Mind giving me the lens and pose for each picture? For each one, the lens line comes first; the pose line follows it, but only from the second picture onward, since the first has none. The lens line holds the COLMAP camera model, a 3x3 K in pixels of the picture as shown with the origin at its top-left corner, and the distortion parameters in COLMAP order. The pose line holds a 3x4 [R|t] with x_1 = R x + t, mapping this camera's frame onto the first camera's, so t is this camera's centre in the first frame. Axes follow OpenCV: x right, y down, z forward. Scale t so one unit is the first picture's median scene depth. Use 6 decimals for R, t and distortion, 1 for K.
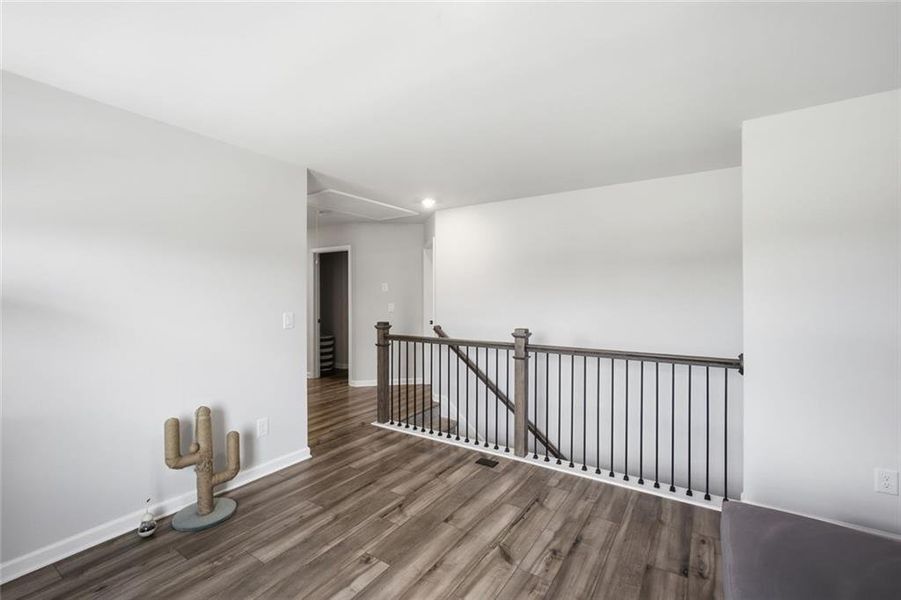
lens RADIAL K [[387.3, 0, 454.4], [0, 387.3, 294.9], [0, 0, 1]] dist [-0.006443, 0.002025]
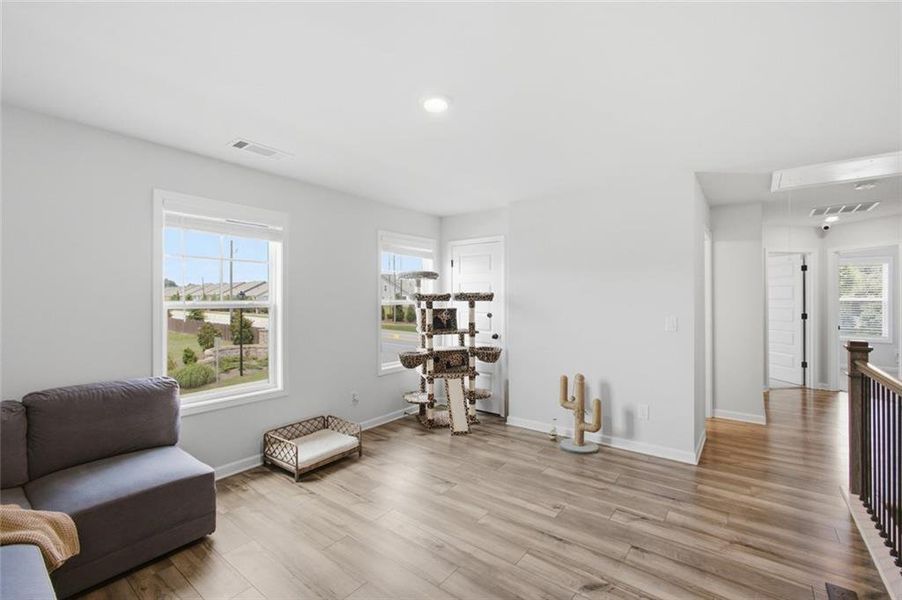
lens RADIAL K [[387.7, 0, 455.6], [0, 387.7, 299.2], [0, 0, 1]] dist [-0.006443, 0.002025]
pose [[-0.048054, 0.005047, -0.998832, 0.849436], [-0.001736, 0.999985, 0.005136, -0.008529], [0.998843, 0.001980, -0.048044, 0.574119]]
